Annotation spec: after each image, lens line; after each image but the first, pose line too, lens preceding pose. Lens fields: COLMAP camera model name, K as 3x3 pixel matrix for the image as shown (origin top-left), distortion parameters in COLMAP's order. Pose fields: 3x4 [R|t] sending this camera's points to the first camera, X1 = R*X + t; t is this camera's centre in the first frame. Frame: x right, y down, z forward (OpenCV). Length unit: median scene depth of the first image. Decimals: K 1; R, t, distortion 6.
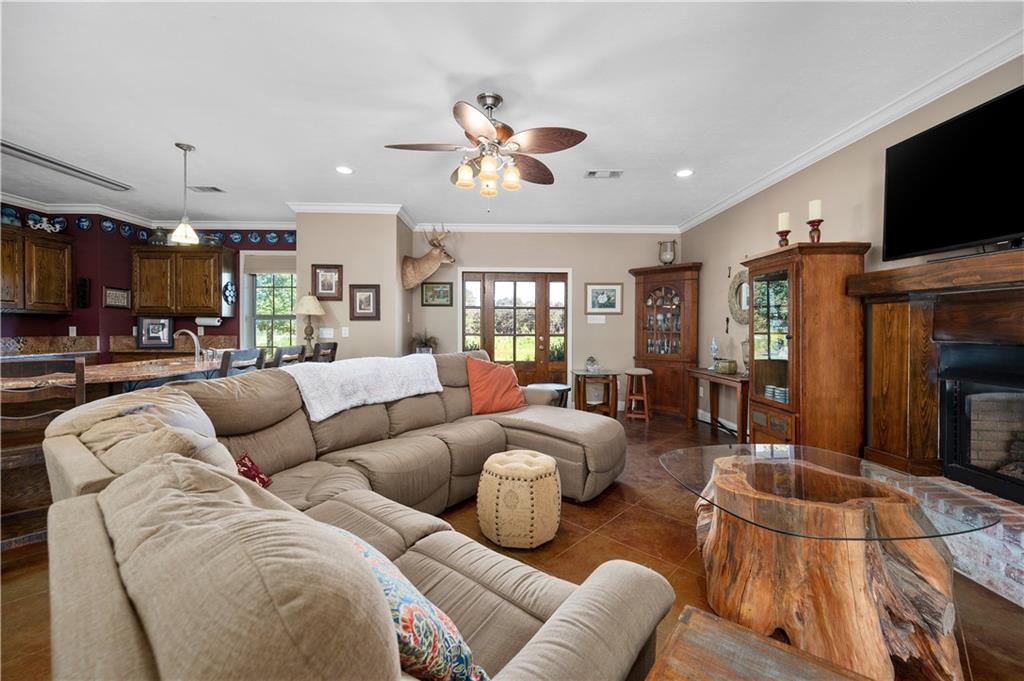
lens RADIAL K [[405.5, 0, 508.4], [0, 405.5, 329.9], [0, 0, 1]] dist [0.001108, 0.000030]
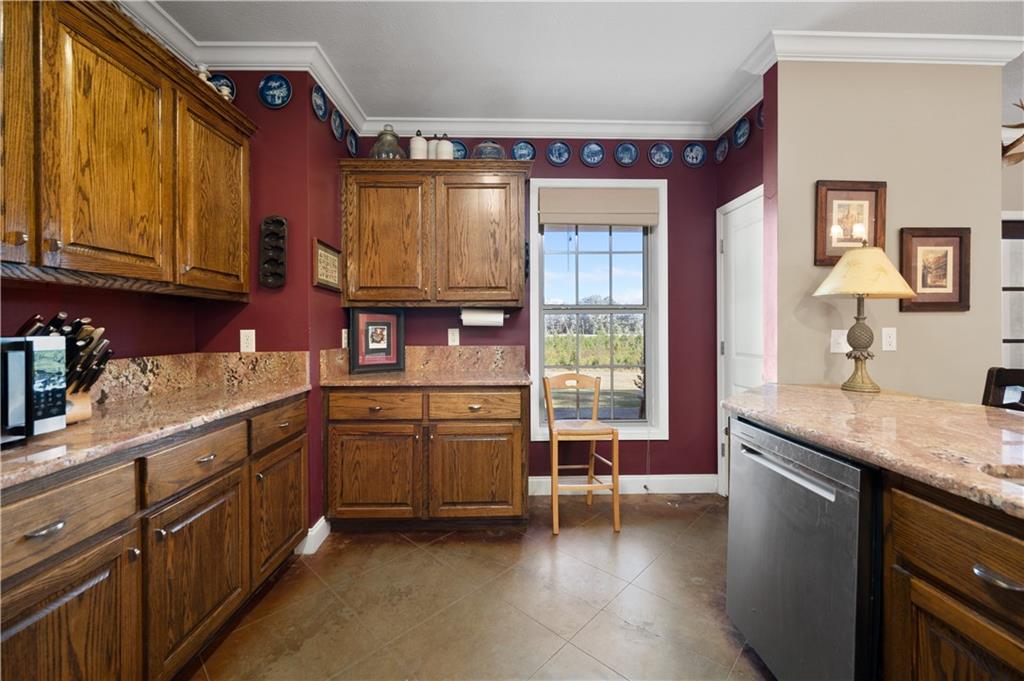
lens RADIAL K [[409.7, 0, 510.5], [0, 409.7, 328.7], [0, 0, 1]] dist [-0.002143, -0.000303]
pose [[0.999982, -0.005834, 0.001499, -0.723333], [0.005844, 0.999956, -0.007334, -0.004422], [-0.001457, 0.007343, 0.999972, 0.512937]]
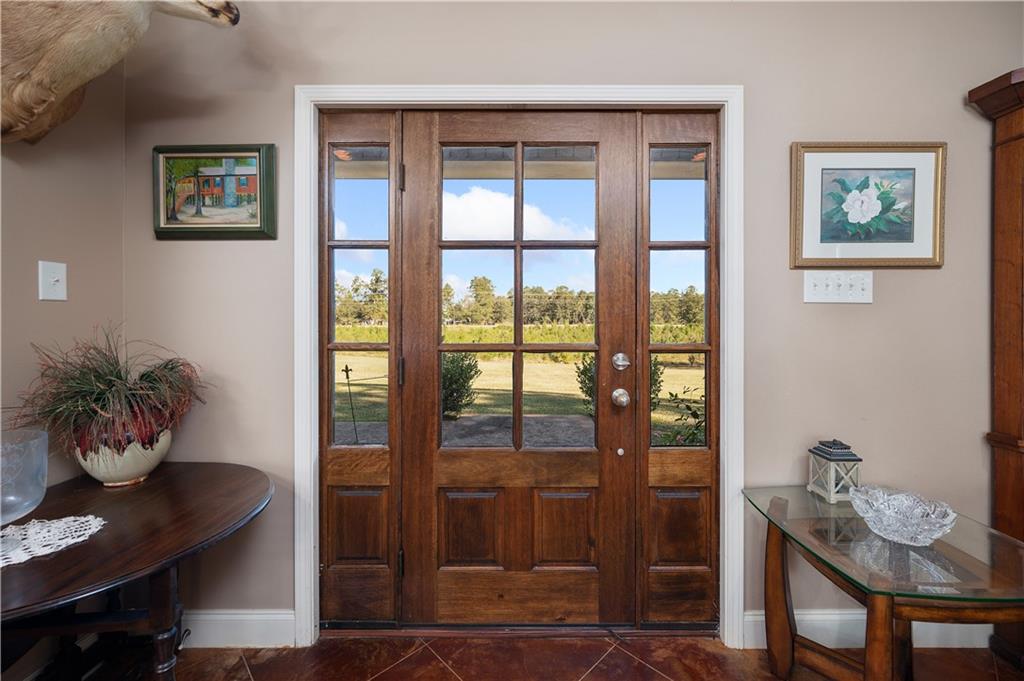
lens RADIAL K [[409.7, 0, 510.5], [0, 409.7, 328.7], [0, 0, 1]] dist [-0.002143, -0.000303]
pose [[0.999824, -0.005316, -0.018005, 0.015846], [0.005244, 0.999978, -0.003998, 0.000515], [0.018026, 0.003903, 0.999830, 0.796557]]
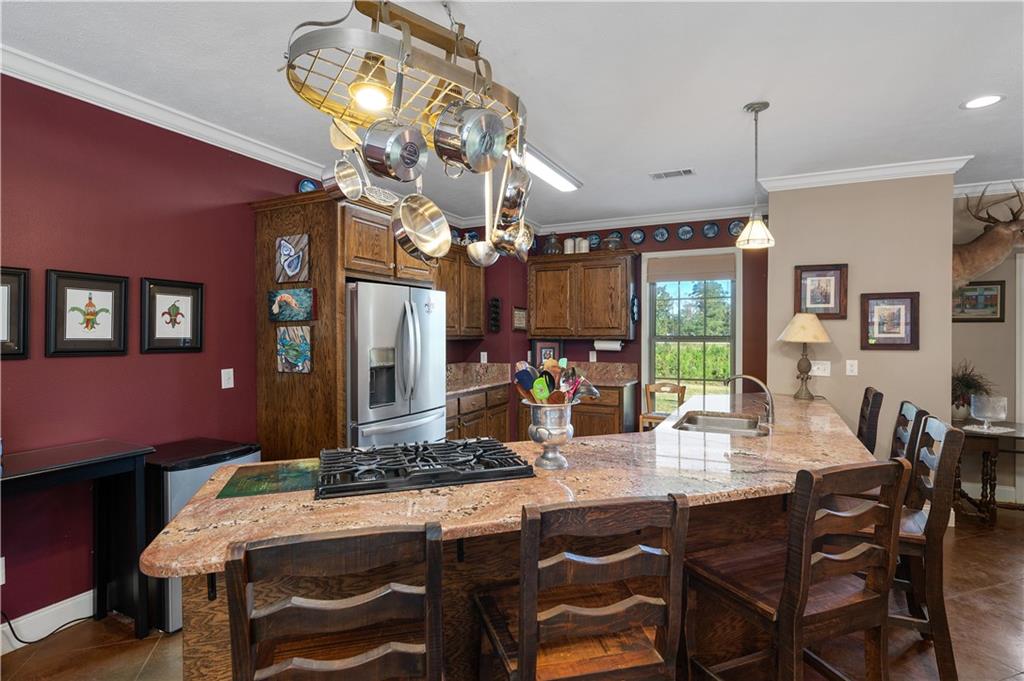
lens RADIAL K [[504.9, 0, 513.2], [0, 504.9, 332.8], [0, 0, 1]] dist [-0.001245, -0.000494]
pose [[0.888487, -0.002181, -0.458897, -0.461558], [-0.000639, 0.999982, -0.005989, -0.040678], [0.458902, 0.005615, 0.888469, 0.039097]]
